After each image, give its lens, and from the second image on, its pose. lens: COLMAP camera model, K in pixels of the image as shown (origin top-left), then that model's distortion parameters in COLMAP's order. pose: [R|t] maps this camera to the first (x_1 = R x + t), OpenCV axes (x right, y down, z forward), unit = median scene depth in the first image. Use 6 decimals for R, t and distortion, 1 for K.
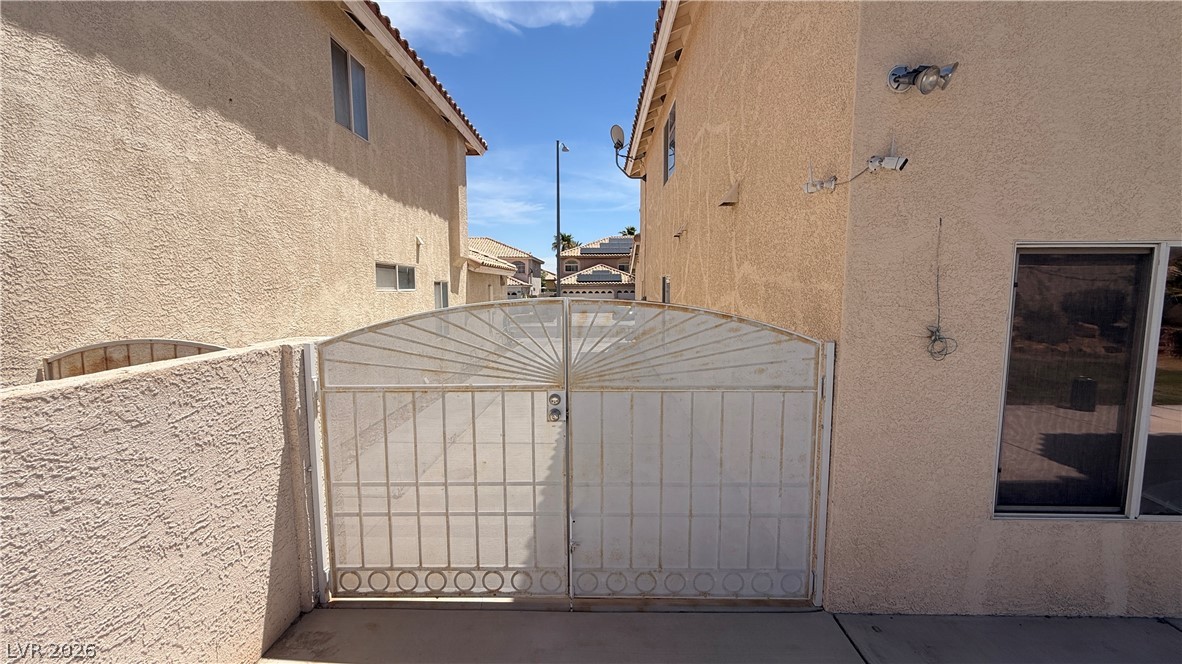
lens RADIAL K [[471.5, 0, 588.3], [0, 471.5, 323.7], [0, 0, 1]] dist [0.004622, -0.000169]
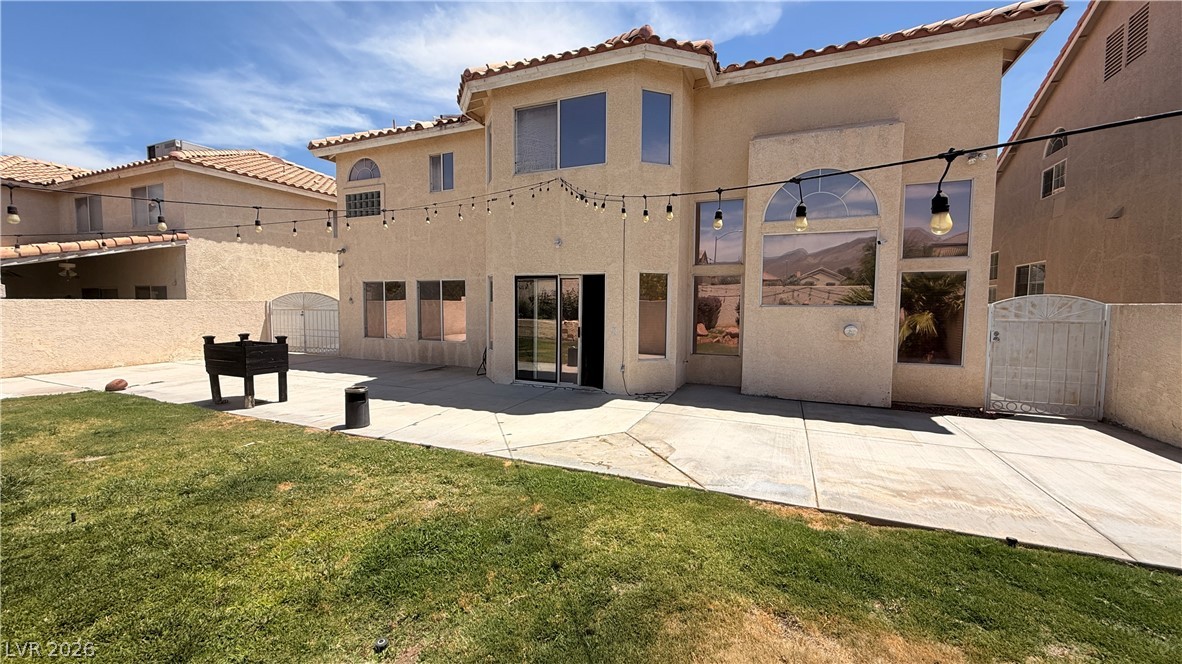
lens RADIAL K [[471.5, 0, 590.3], [0, 471.5, 334.4], [0, 0, 1]] dist [0.004622, -0.000169]
pose [[0.923623, 0.034870, -0.381713, 2.157670], [-0.038466, 0.999258, -0.001793, 0.132445], [0.381368, 0.016339, 0.924279, -1.150289]]
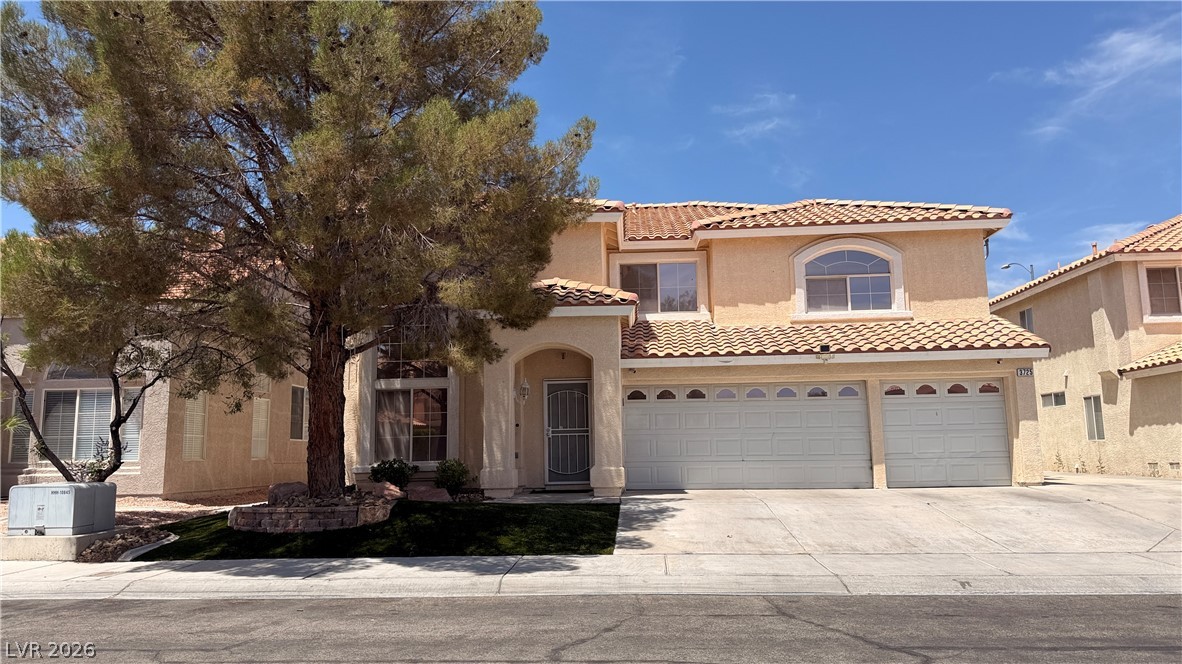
lens RADIAL K [[831.1, 0, 591.6], [0, 831.1, 333.0], [0, 0, 1]] dist [0.059495, -0.079155]
pose [[-0.998616, 0.026912, 0.045196, 1.489883], [0.023847, 0.997465, -0.067043, -0.229569], [-0.046886, -0.065873, -0.996726, 5.435850]]
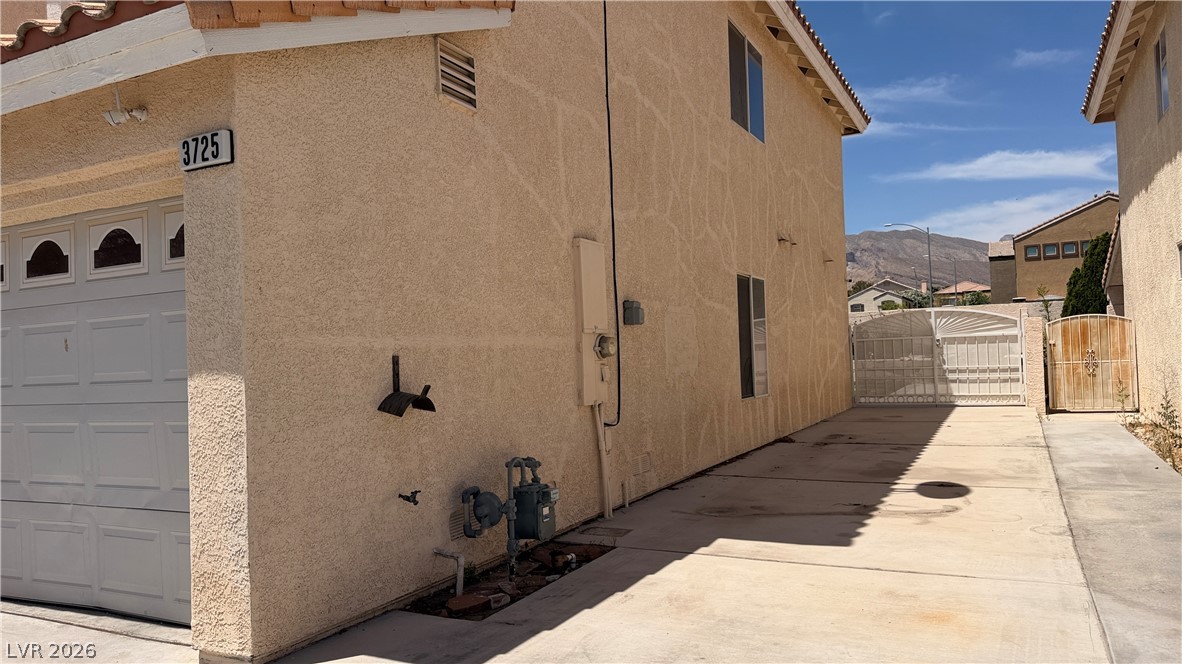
lens RADIAL K [[831.1, 0, 587.1], [0, 831.1, 338.8], [0, 0, 1]] dist [0.059495, -0.079155]
pose [[-0.898197, 0.047902, 0.436976, -0.193971], [0.074838, 0.996197, 0.044623, -0.130530], [-0.433176, 0.072783, -0.898366, 3.185168]]
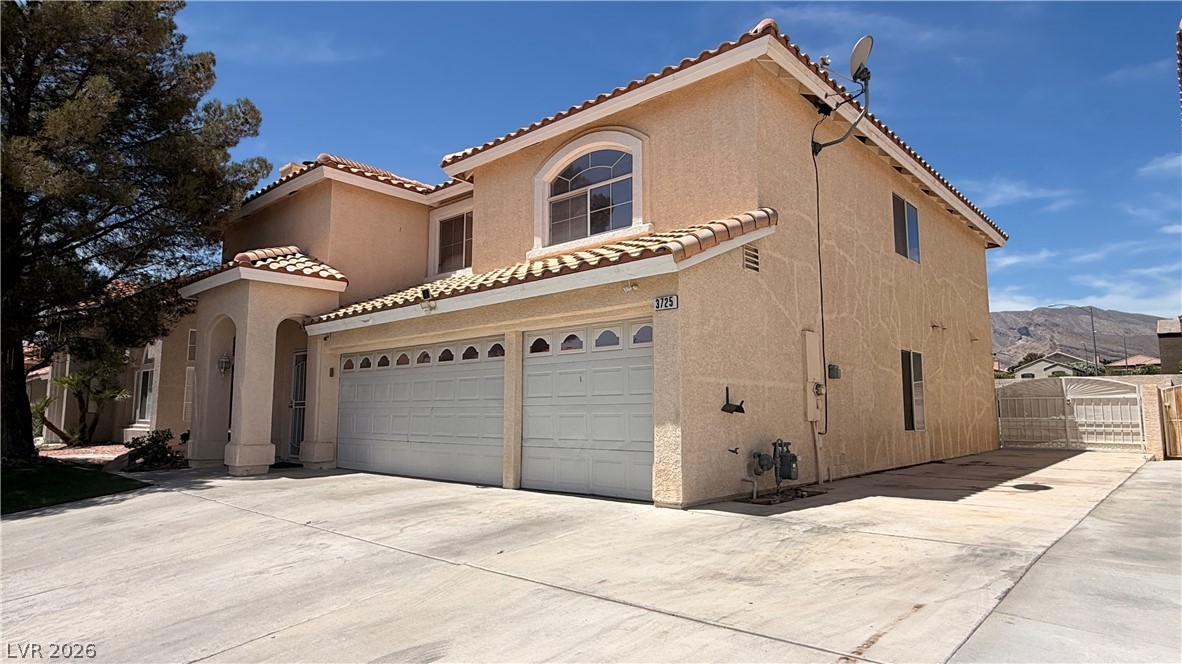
lens RADIAL K [[673.6, 0, 592.8], [0, 673.6, 332.0], [0, 0, 1]] dist [0.001979, 0.000142]
pose [[-0.754319, 0.083275, 0.651205, -0.380279], [0.053189, 0.996414, -0.065809, -0.130749], [-0.654350, -0.015004, -0.756043, 3.737581]]
